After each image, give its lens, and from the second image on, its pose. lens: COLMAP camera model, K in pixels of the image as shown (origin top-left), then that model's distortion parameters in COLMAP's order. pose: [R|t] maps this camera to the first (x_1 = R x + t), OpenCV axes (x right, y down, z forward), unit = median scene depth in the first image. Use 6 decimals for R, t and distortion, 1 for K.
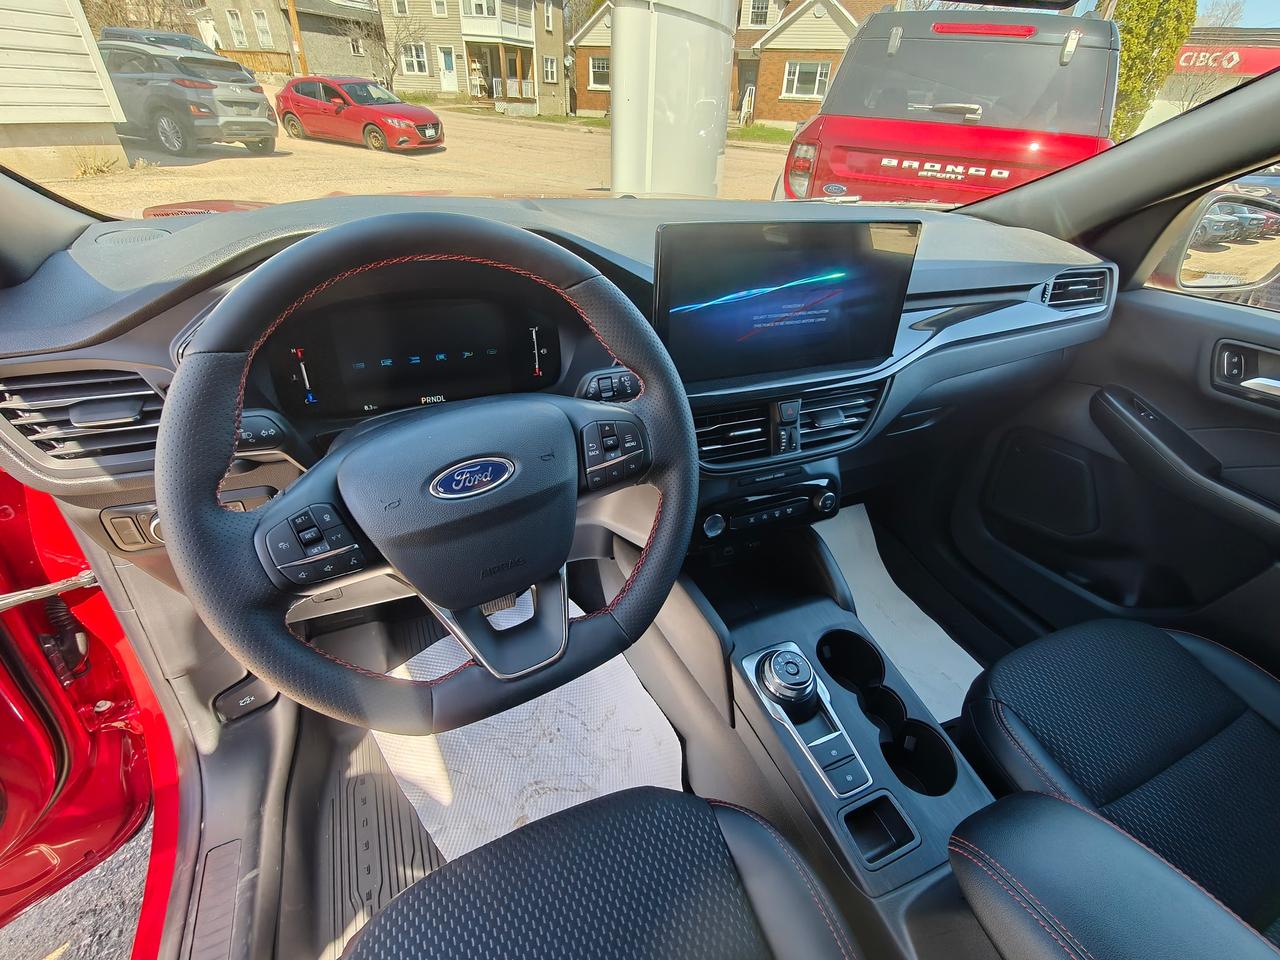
lens RADIAL K [[561.3, 0, 639.2], [0, 561.3, 478.4], [0, 0, 1]] dist [-0.010076, 0.001359]
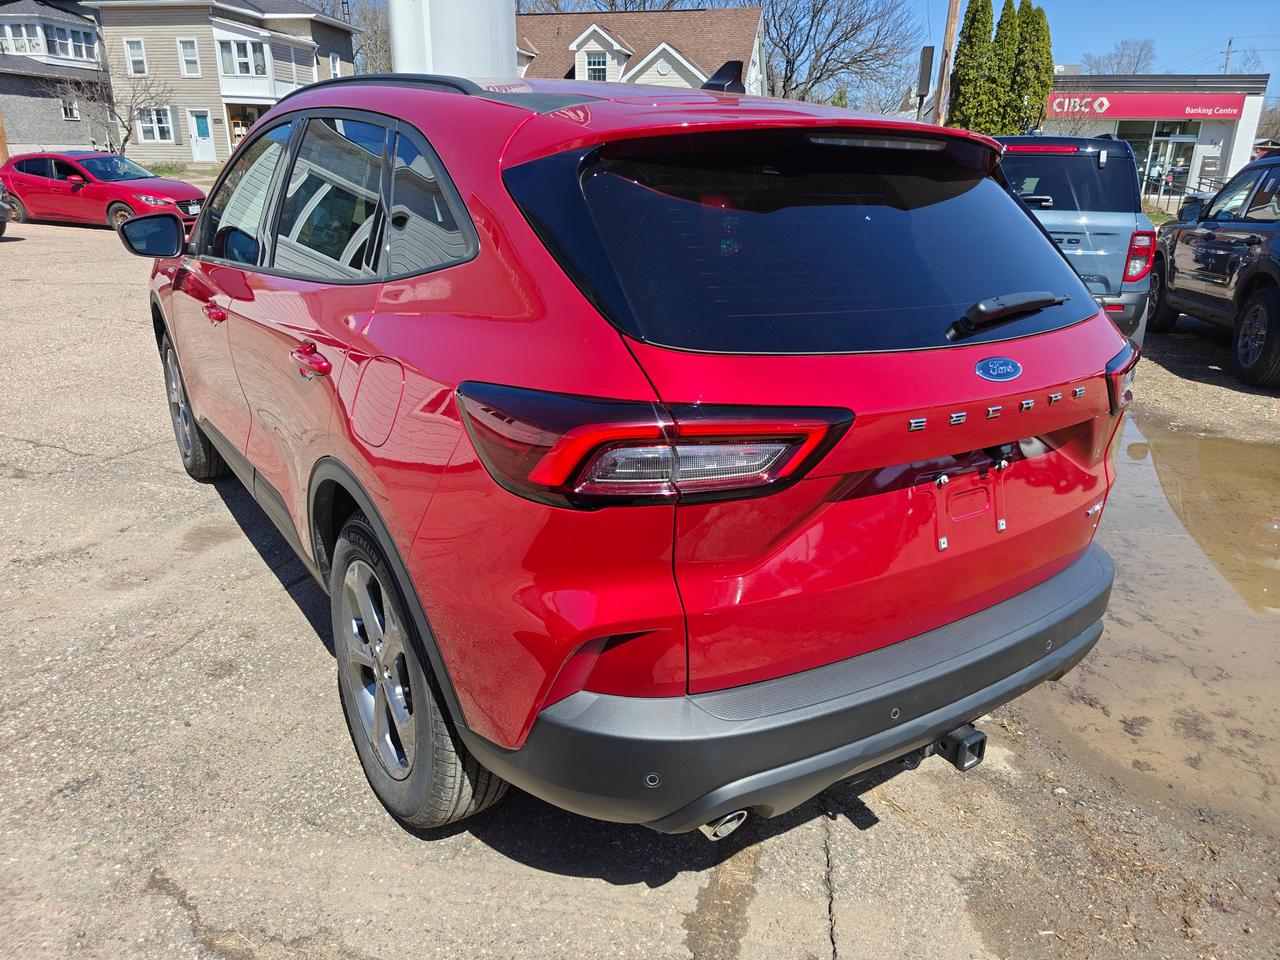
lens RADIAL K [[864.5, 0, 638.7], [0, 864.5, 482.1], [0, 0, 1]] dist [0.008130, 0.003895]
pose [[0.984271, -0.085952, 0.154349, 0.022897], [0.120061, 0.966352, -0.227486, 0.073215], [-0.129602, 0.242439, 0.961471, -0.114685]]
